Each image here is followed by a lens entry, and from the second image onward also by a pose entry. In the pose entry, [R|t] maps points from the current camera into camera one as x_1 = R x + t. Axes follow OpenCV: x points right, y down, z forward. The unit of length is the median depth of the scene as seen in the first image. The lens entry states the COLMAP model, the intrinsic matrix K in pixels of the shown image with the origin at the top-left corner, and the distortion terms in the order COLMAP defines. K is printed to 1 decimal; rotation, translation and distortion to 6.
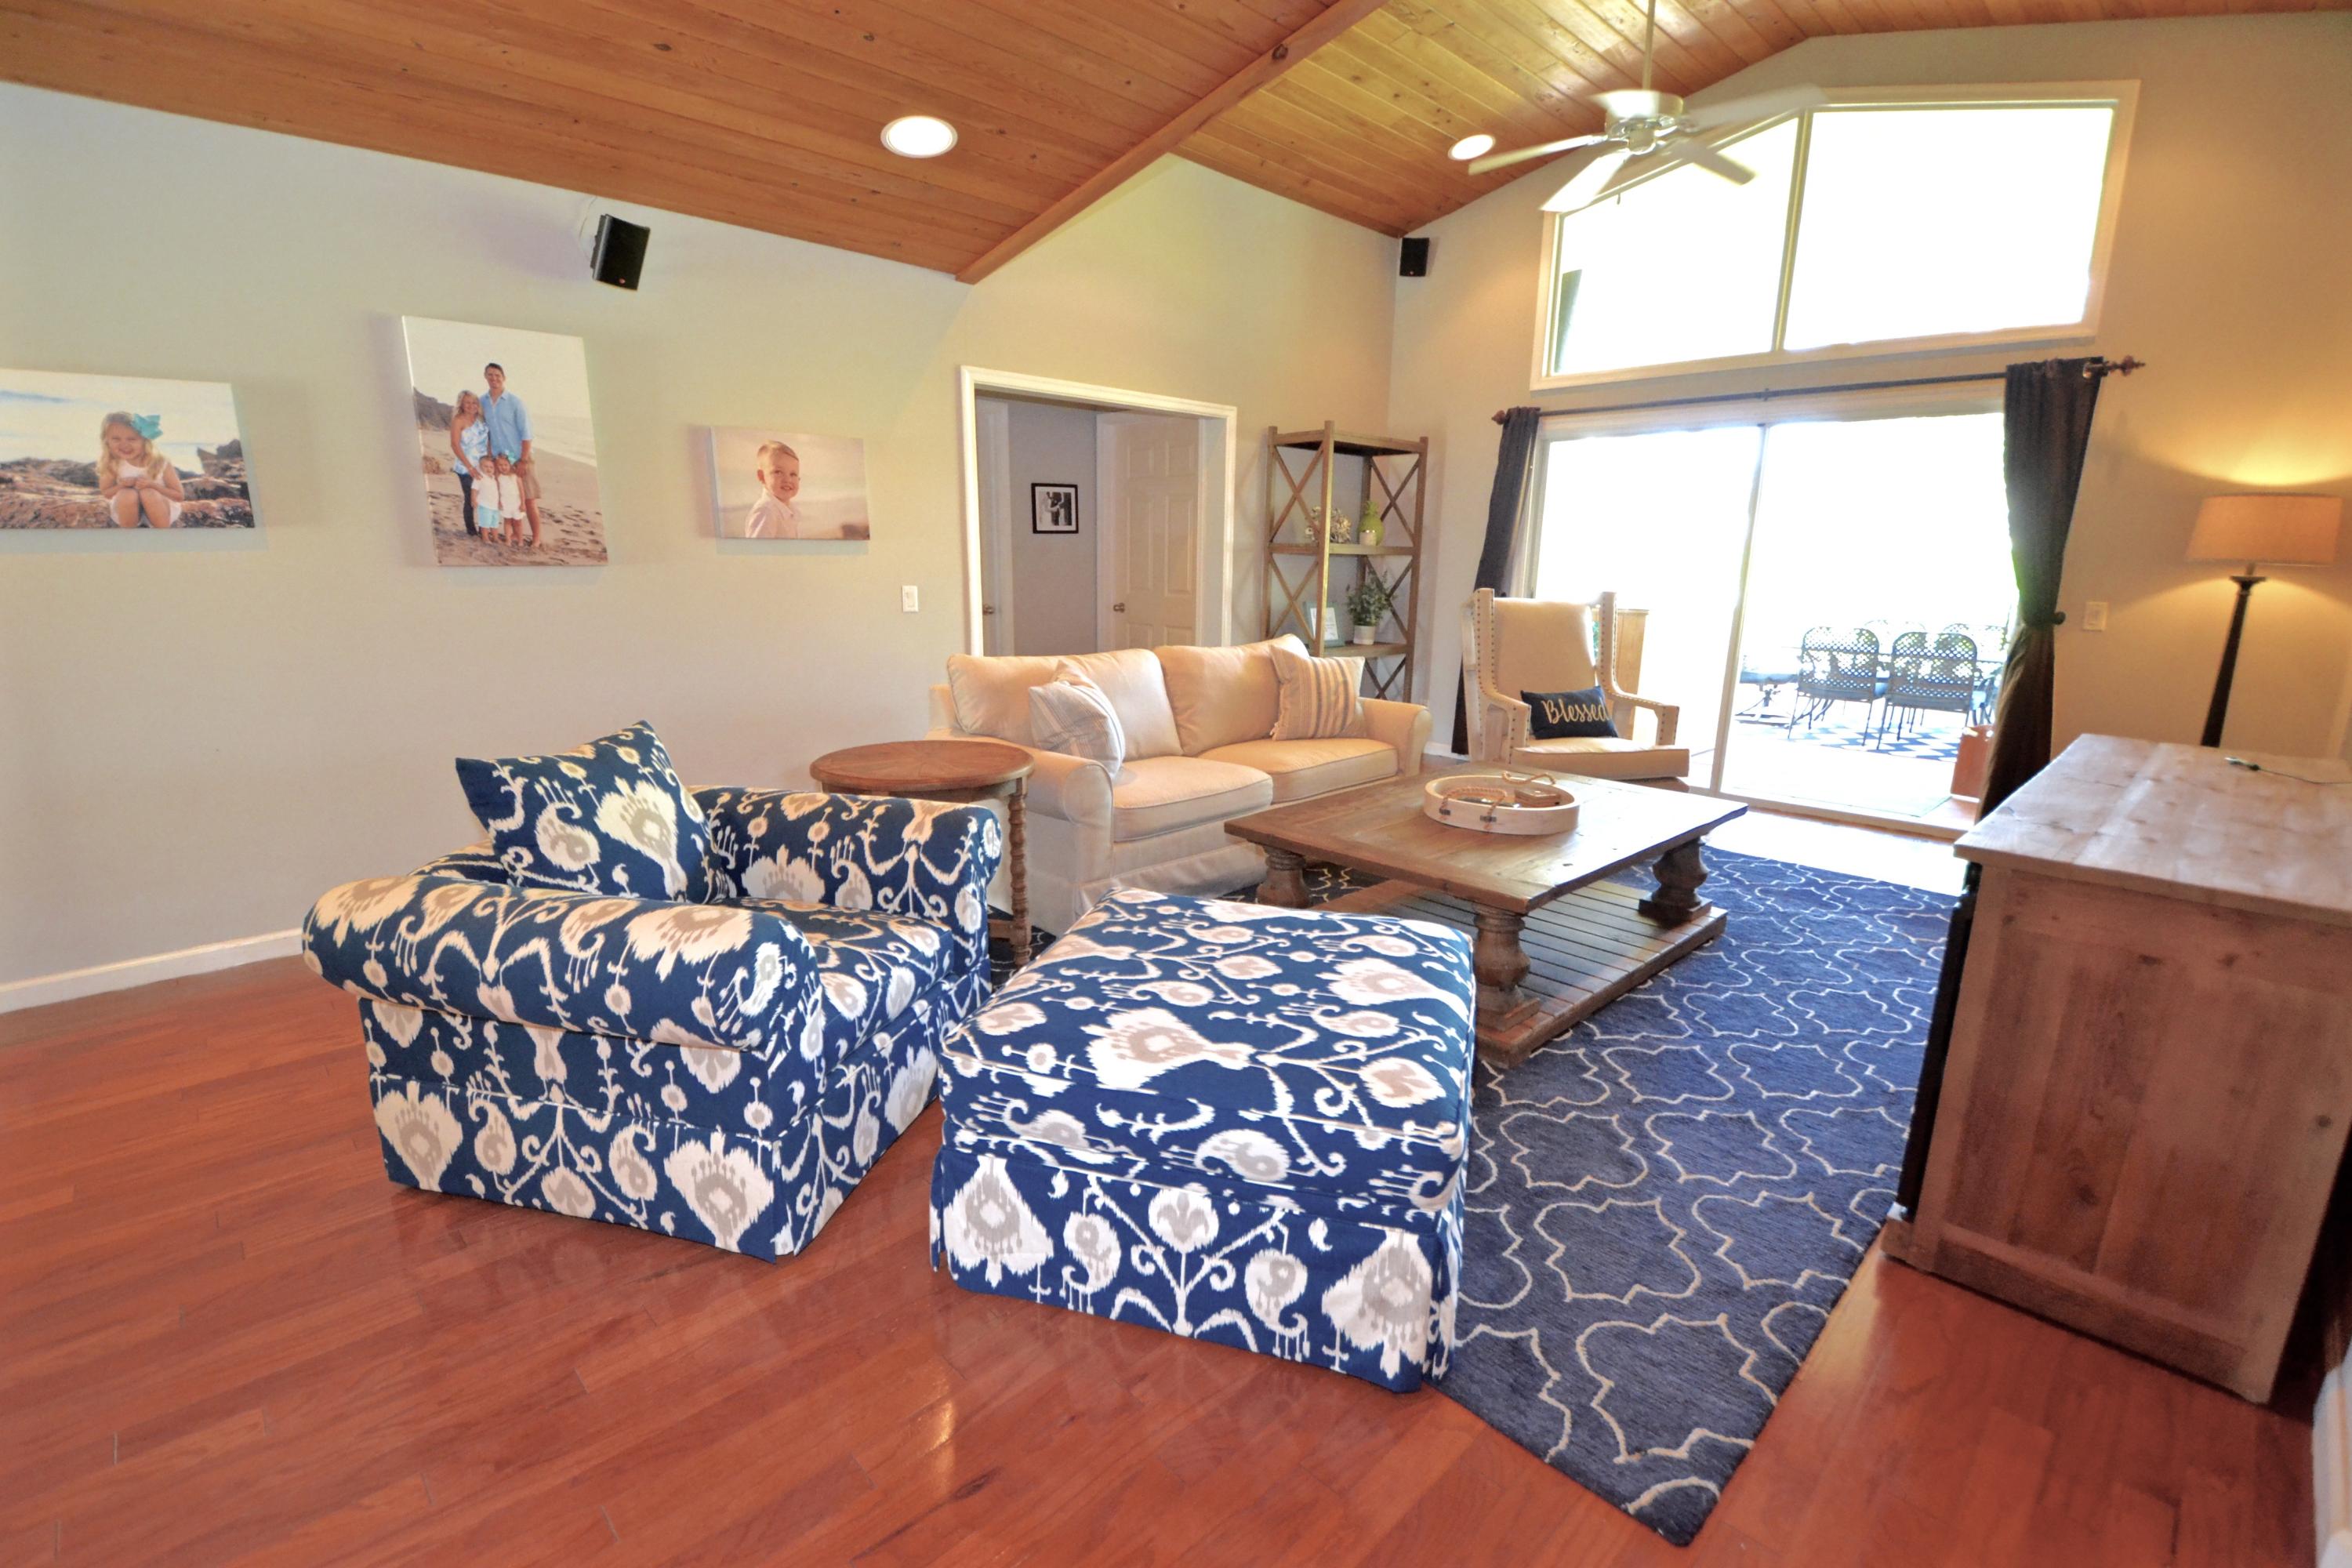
lens RADIAL K [[1039.0, 0, 1176.3], [0, 1039.0, 800.1], [0, 0, 1]] dist [0.020116, -0.023871]
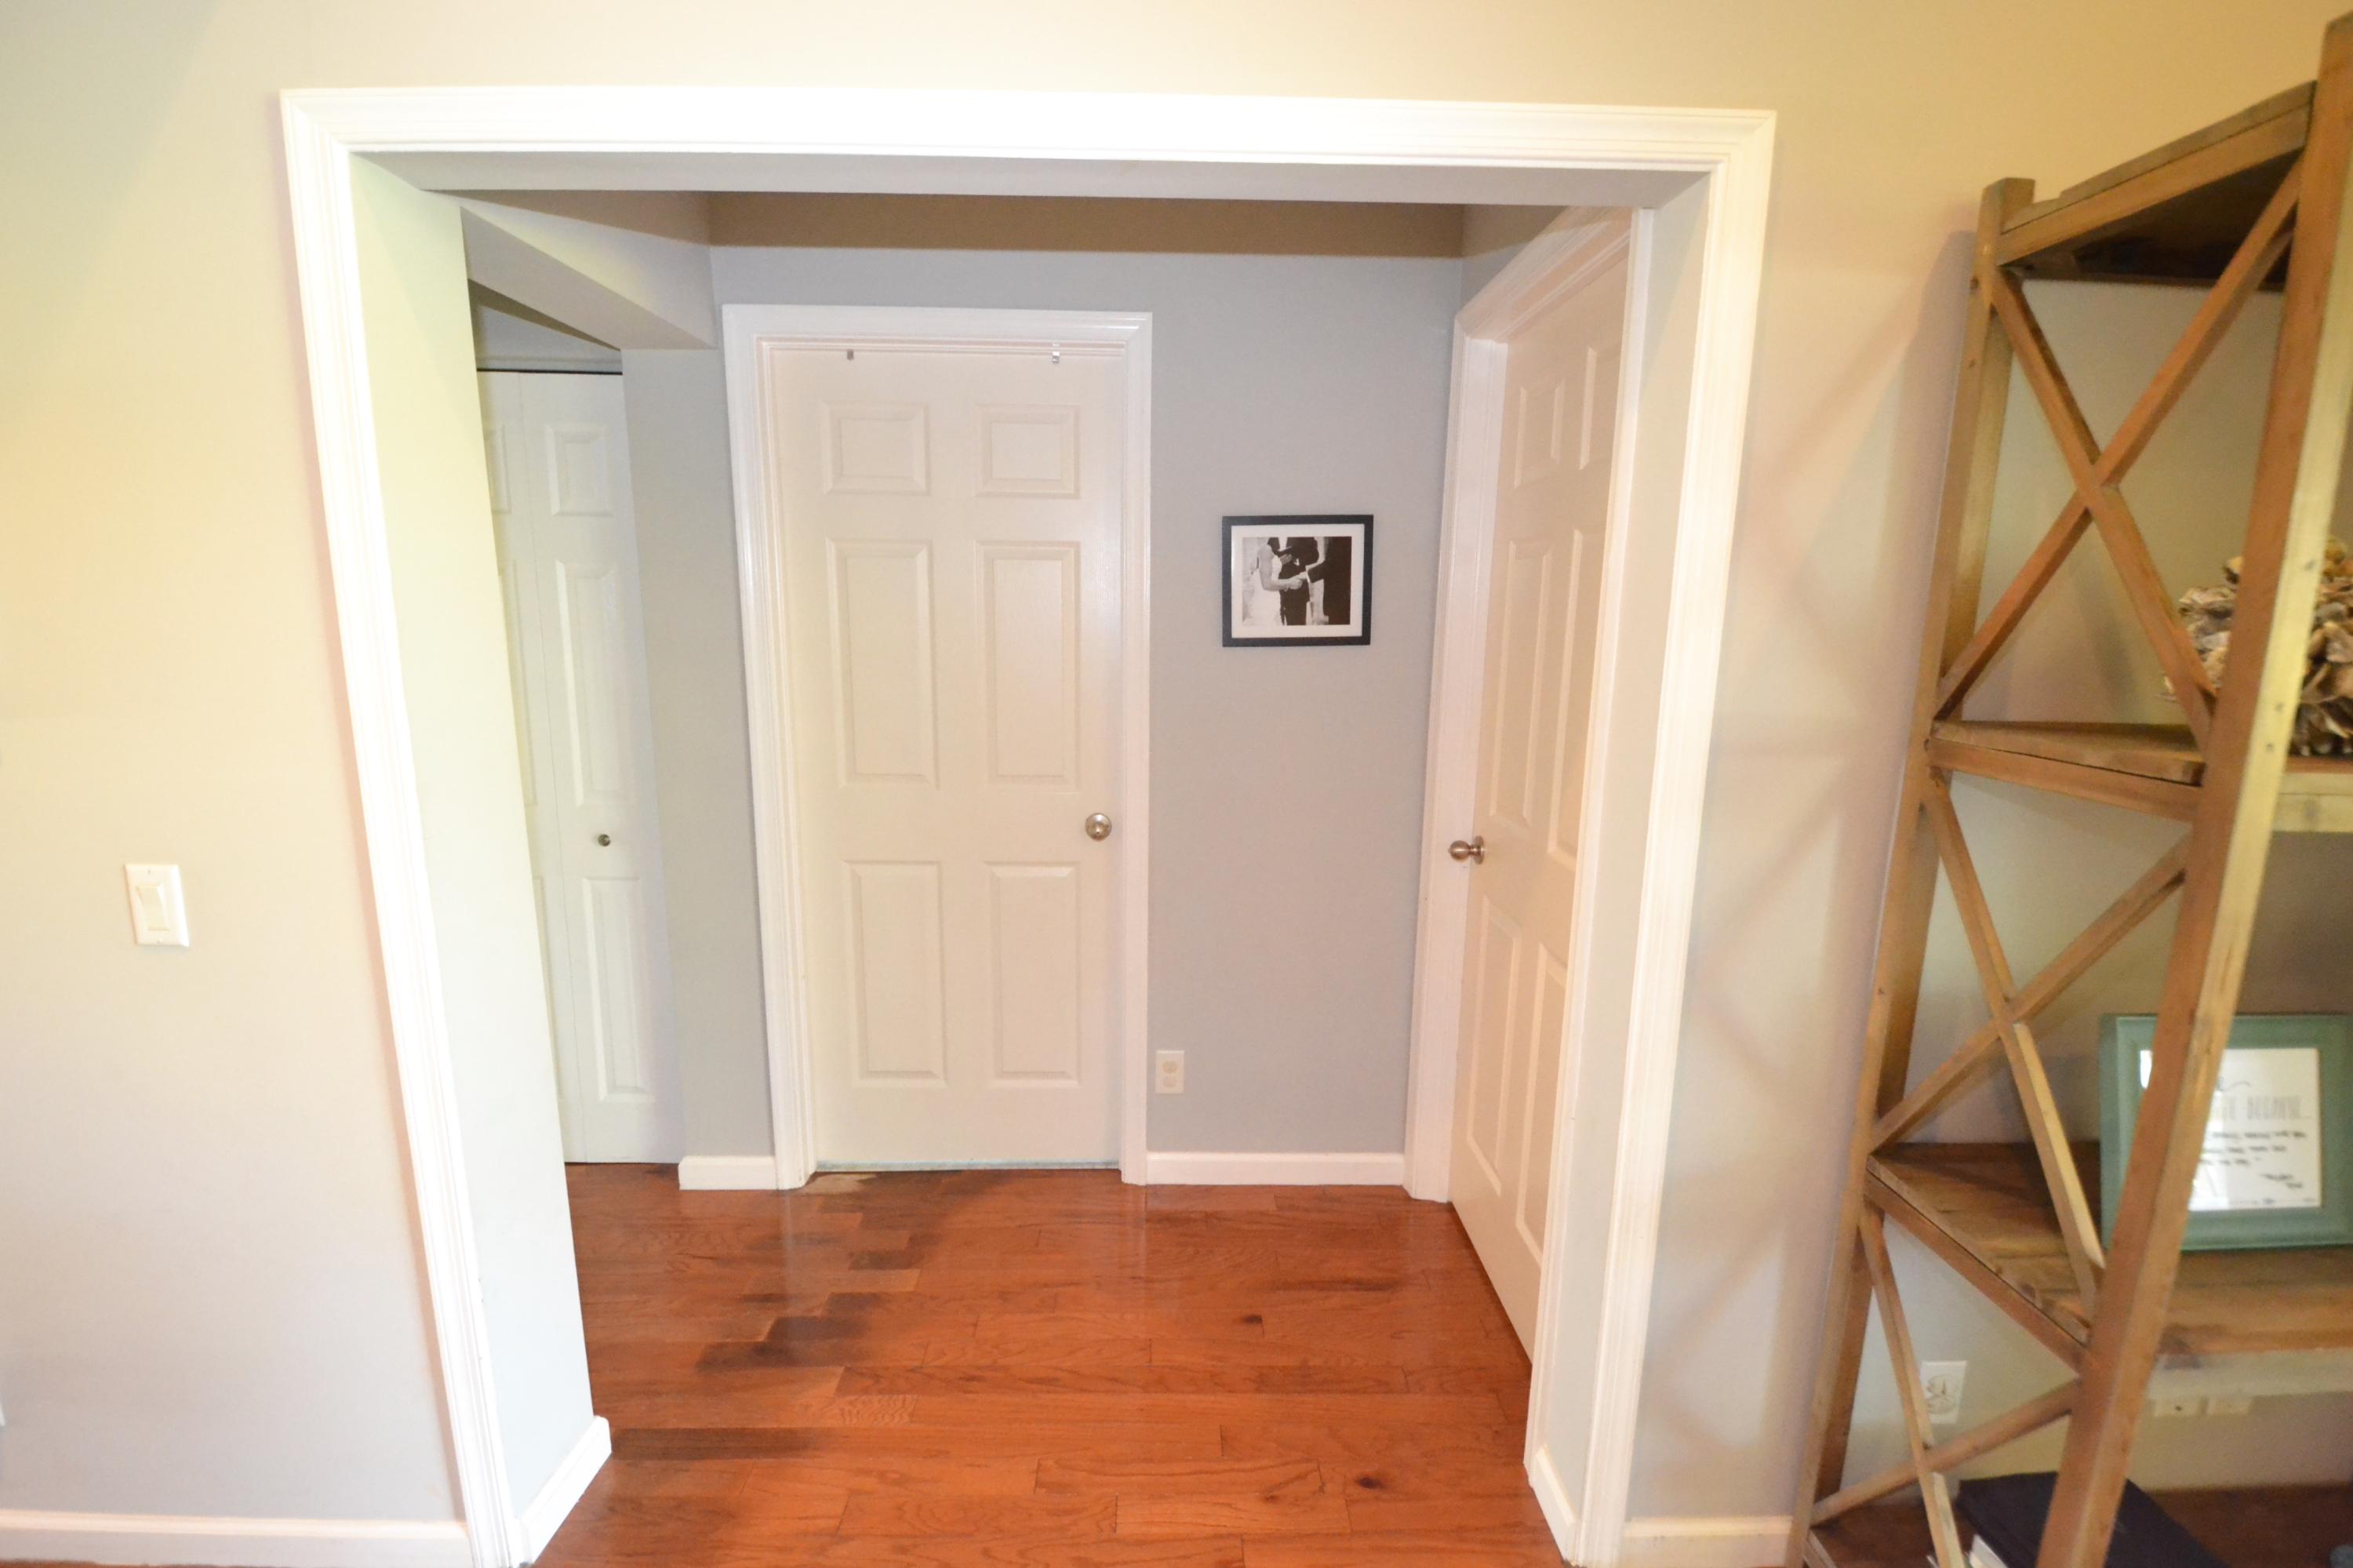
lens RADIAL K [[1039.4, 0, 1176.8], [0, 1039.4, 800.1], [0, 0, 1]] dist [0.020116, -0.023871]
pose [[0.730291, 0.124642, -0.671670, 0.124564], [-0.160509, 0.986997, 0.008640, -0.208490], [0.664012, 0.101500, 0.740801, 0.735852]]
